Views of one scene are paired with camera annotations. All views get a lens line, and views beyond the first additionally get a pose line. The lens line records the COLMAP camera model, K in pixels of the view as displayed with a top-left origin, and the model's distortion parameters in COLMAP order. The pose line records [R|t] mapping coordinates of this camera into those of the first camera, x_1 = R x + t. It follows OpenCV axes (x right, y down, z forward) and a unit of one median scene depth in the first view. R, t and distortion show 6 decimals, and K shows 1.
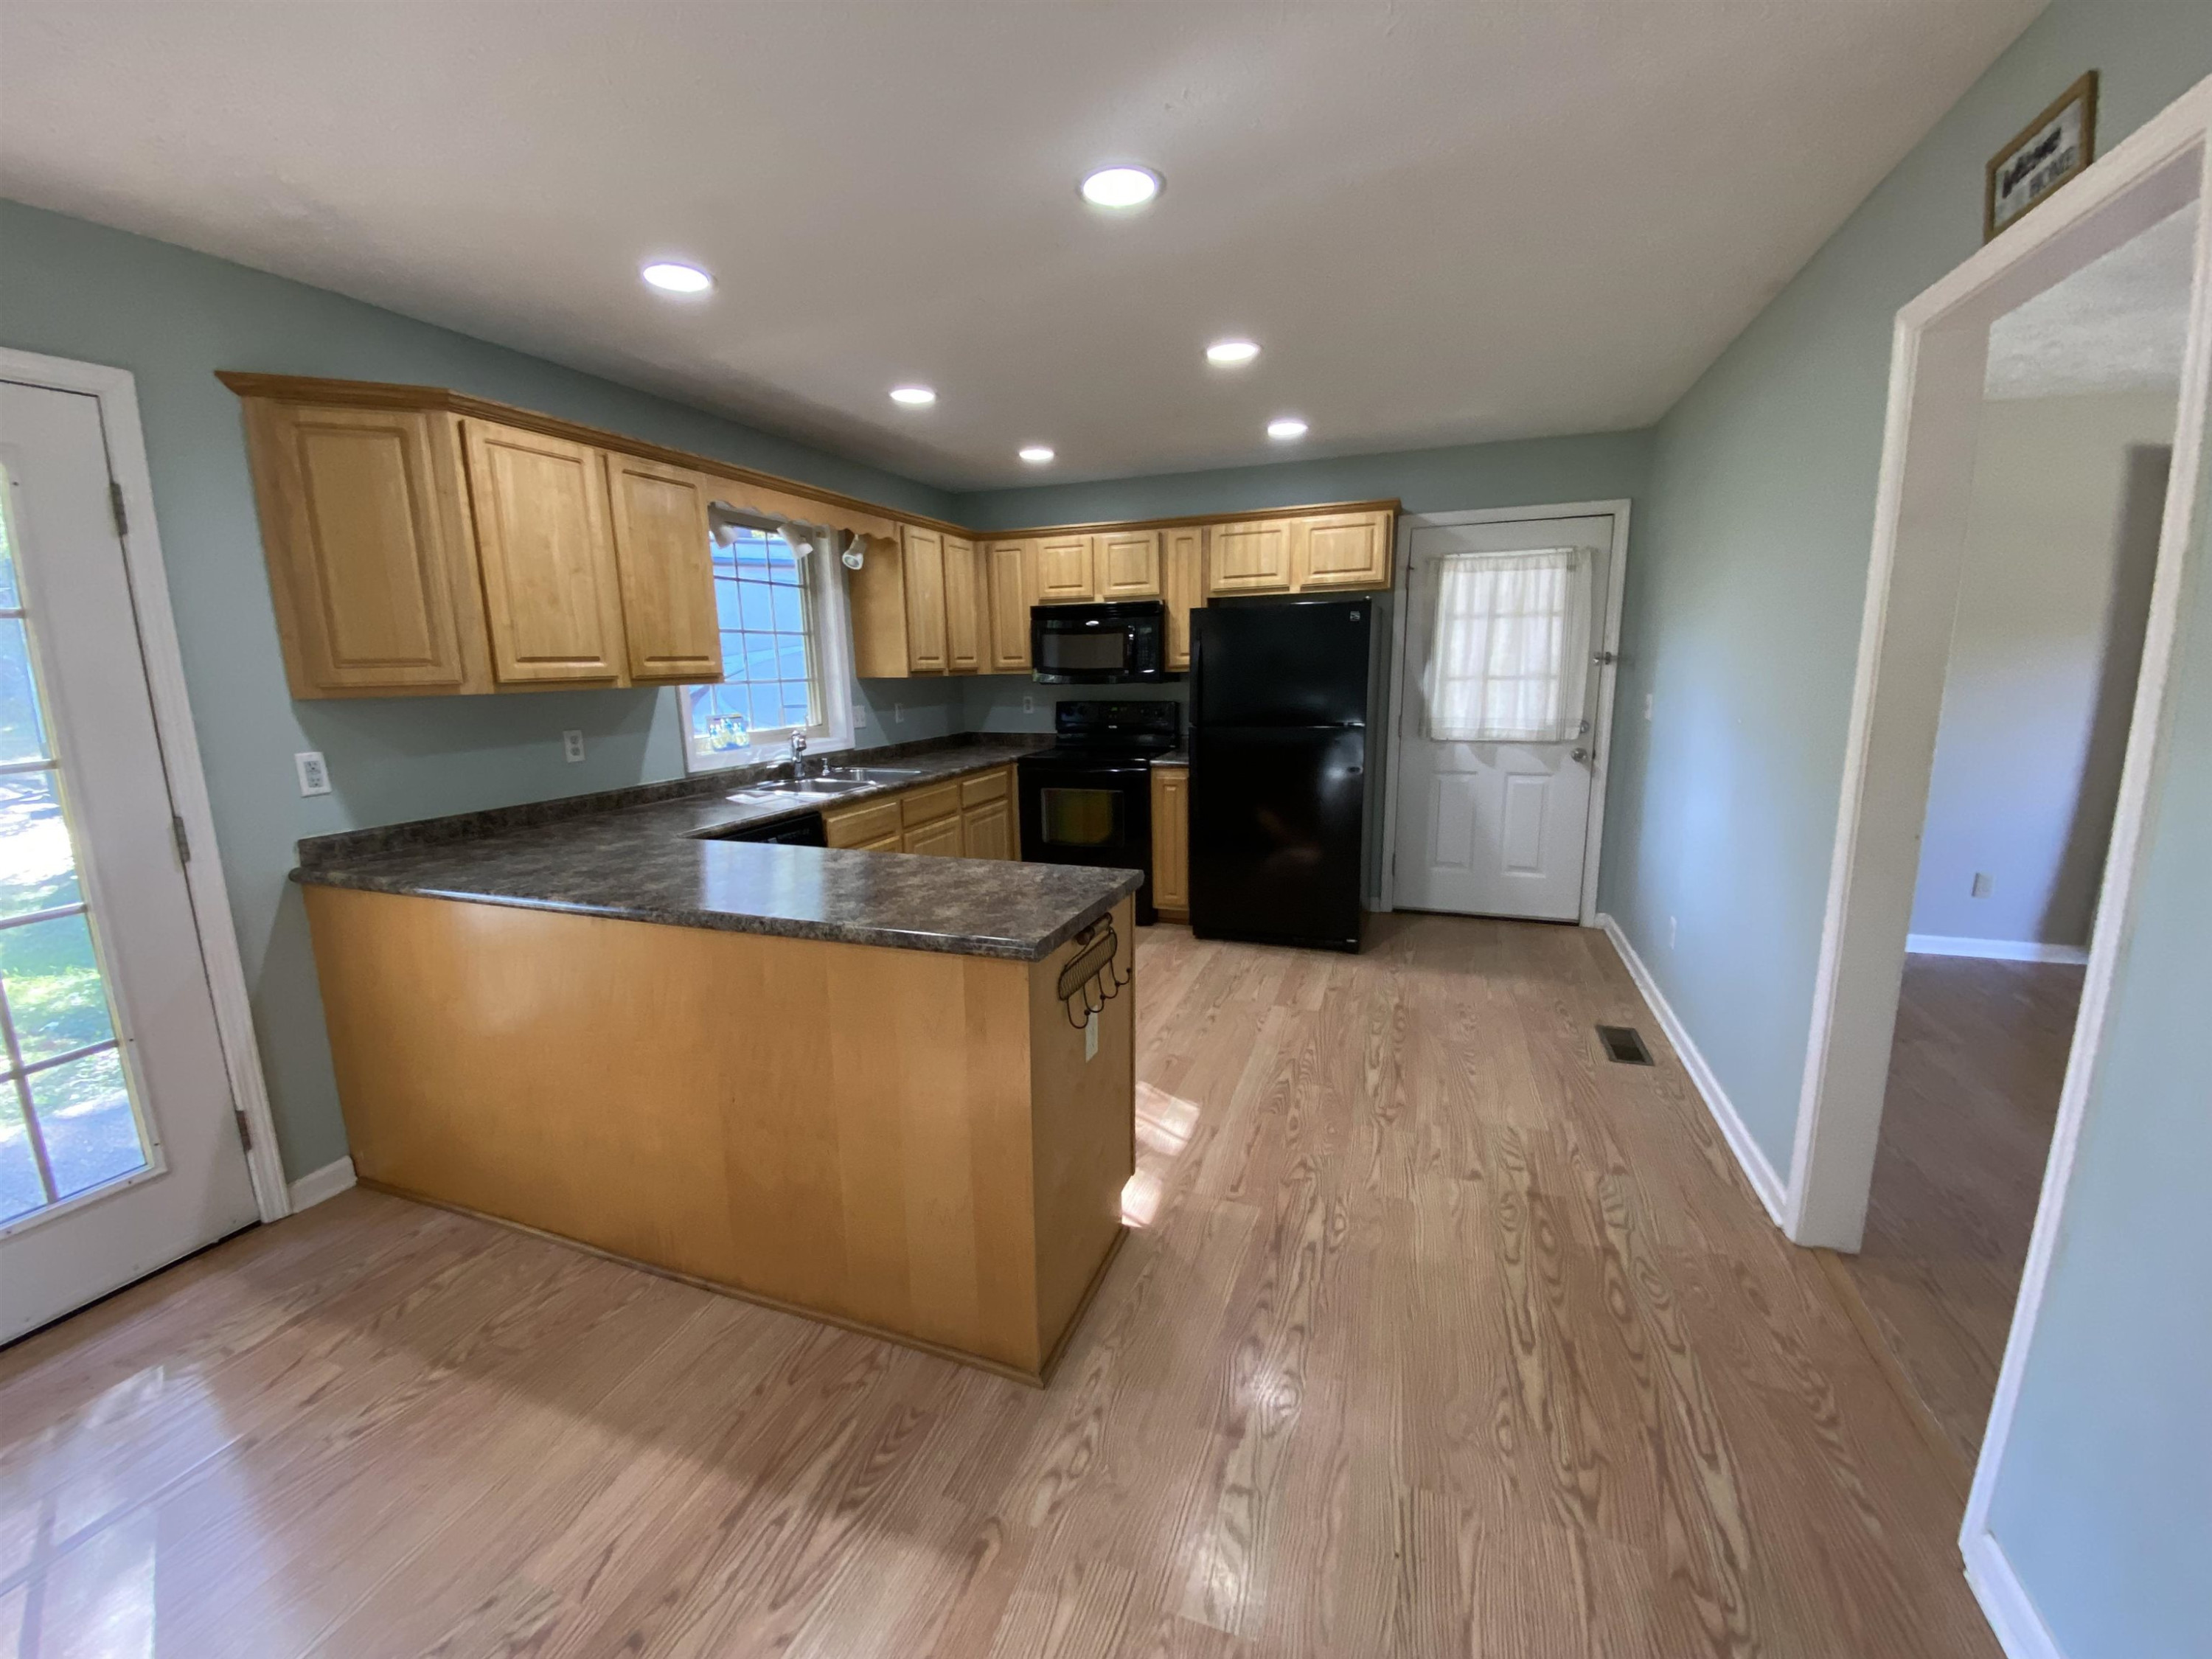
lens RADIAL K [[895.2, 0, 1099.9], [0, 895.2, 829.9], [0, 0, 1]] dist [0.014496, -0.017486]
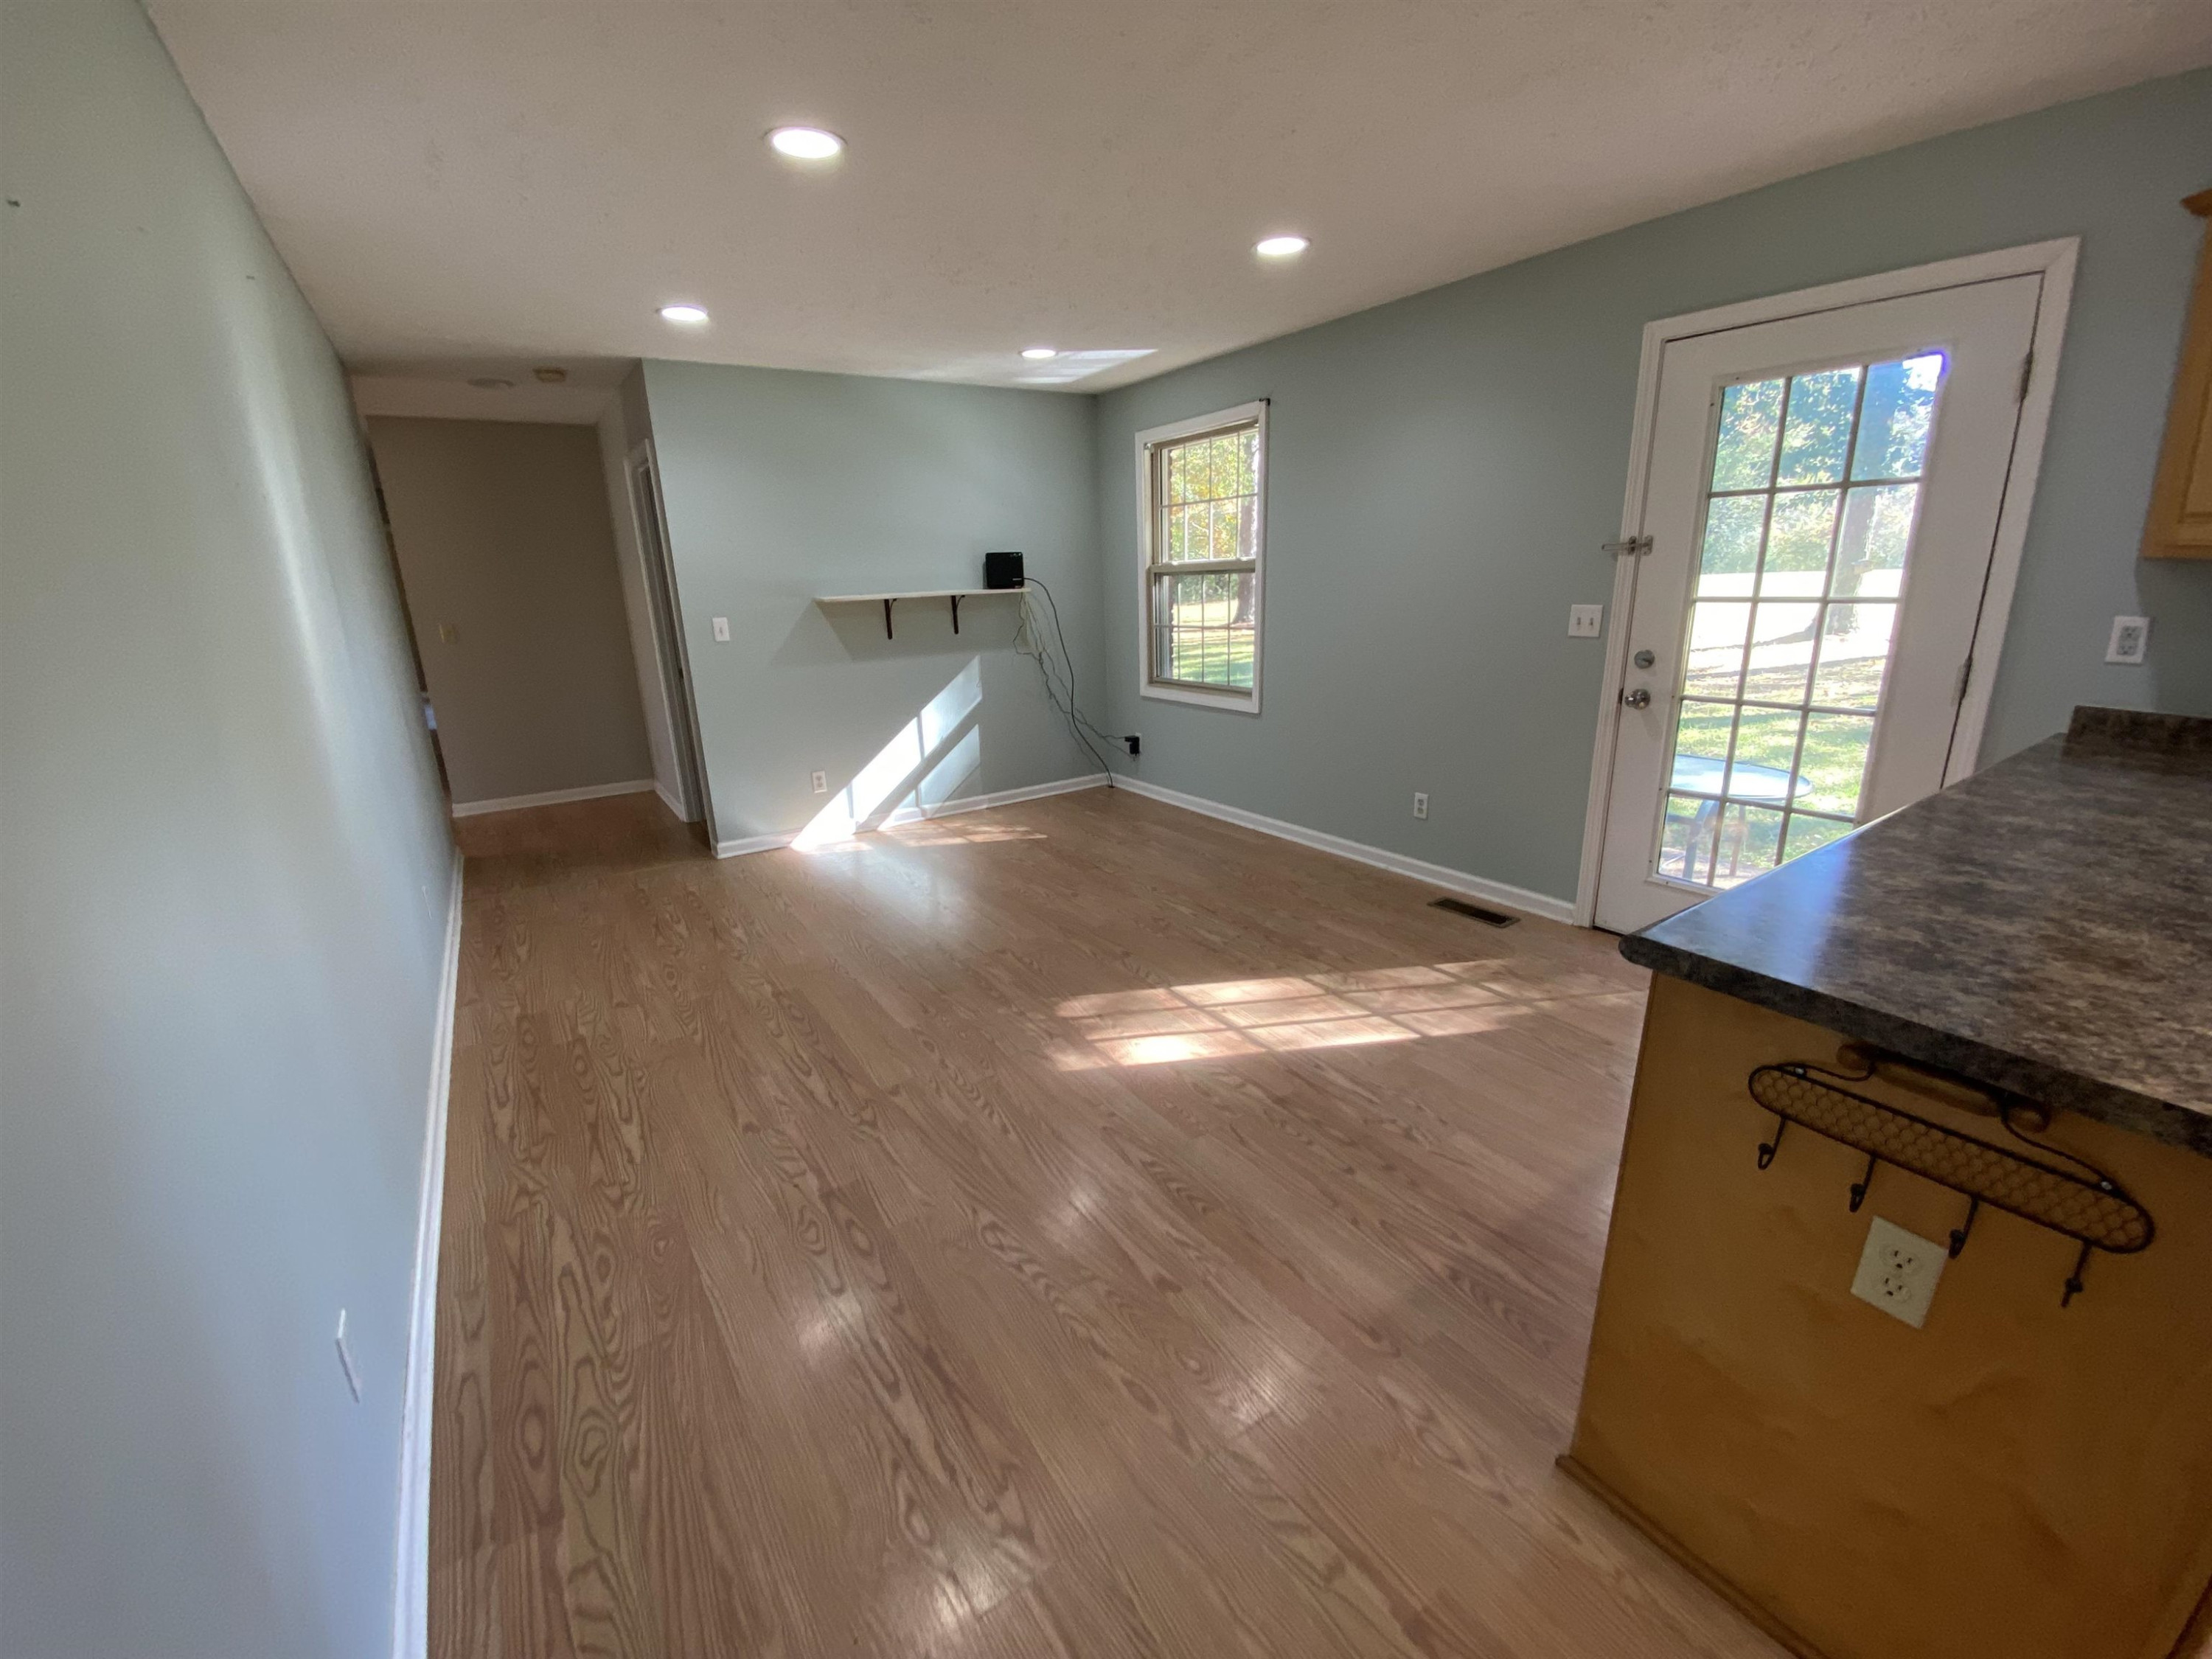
lens RADIAL K [[895.2, 0, 1092.2], [0, 895.2, 829.2], [0, 0, 1]] dist [0.014496, -0.017486]
pose [[-0.594962, 0.259179, -0.760819, 0.386005], [-0.102685, 0.914316, 0.391768, -0.102712], [0.797167, 0.311212, -0.517370, 0.537614]]
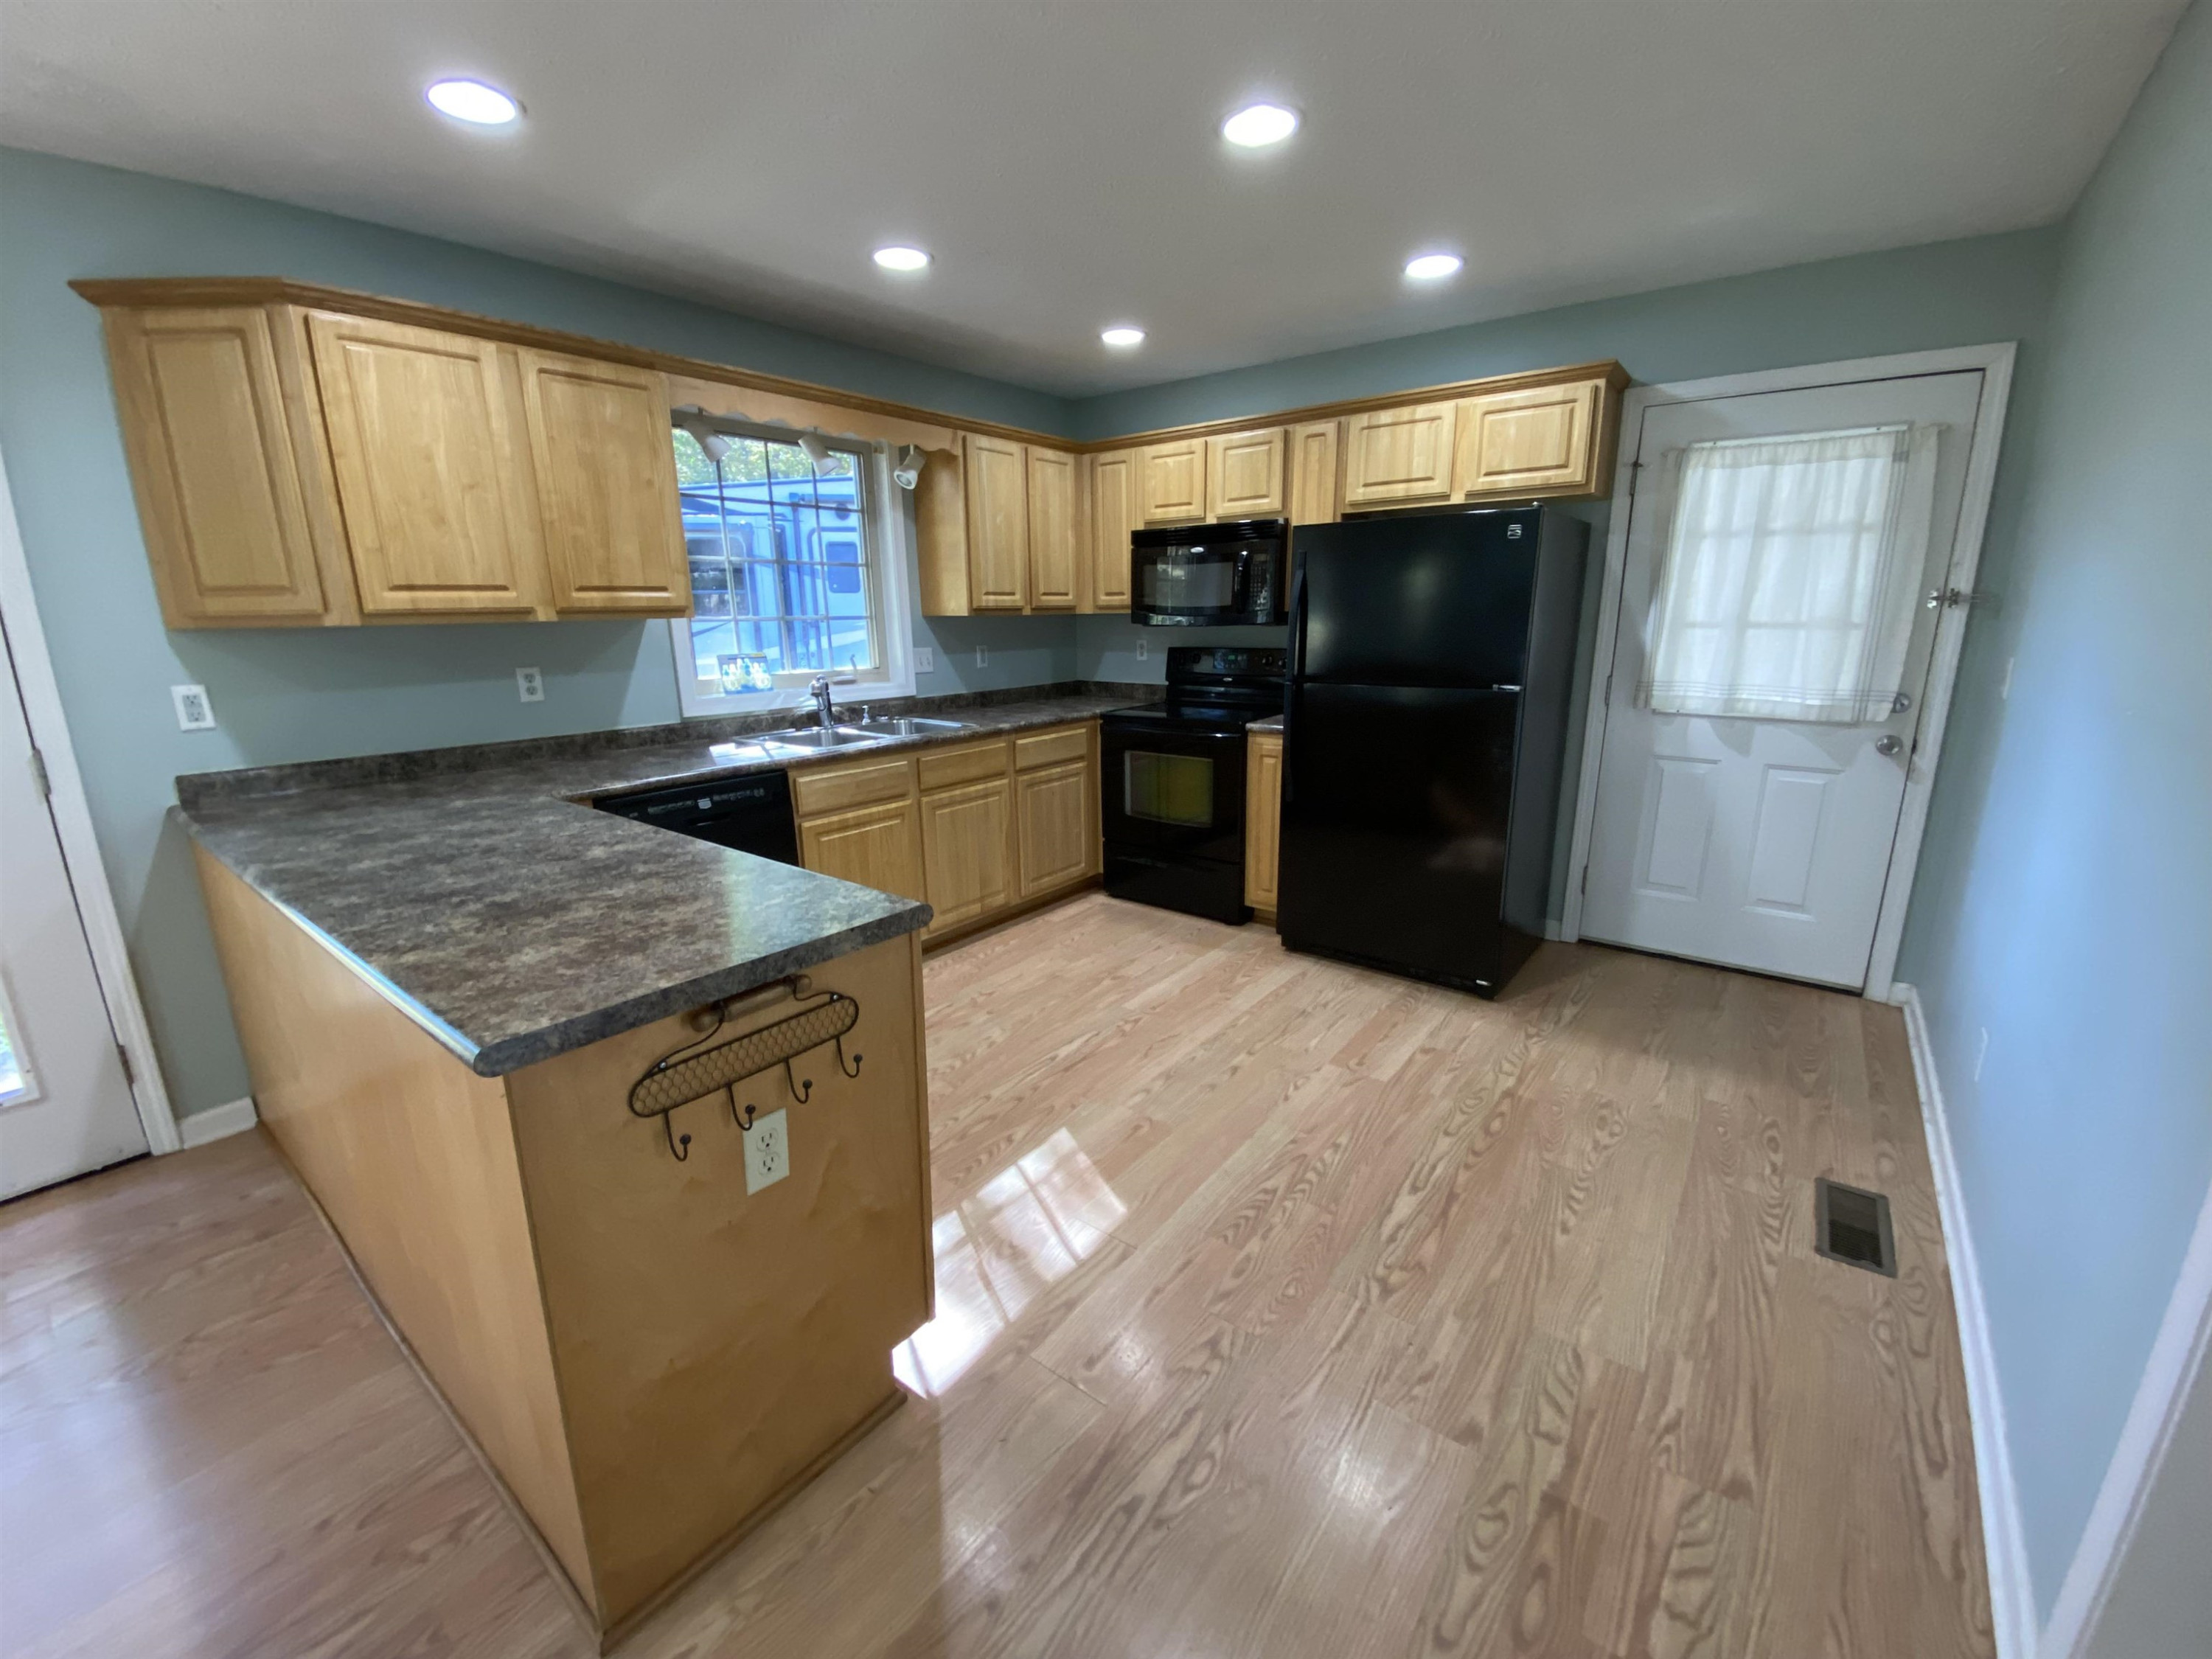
lens RADIAL K [[895.2, 0, 1100.2], [0, 895.2, 831.2], [0, 0, 1]] dist [0.014496, -0.017486]
pose [[0.953159, 0.081102, -0.291393, 0.265165], [-0.062583, 0.995415, 0.072339, -0.048338], [0.295924, -0.050715, 0.953864, 0.292820]]
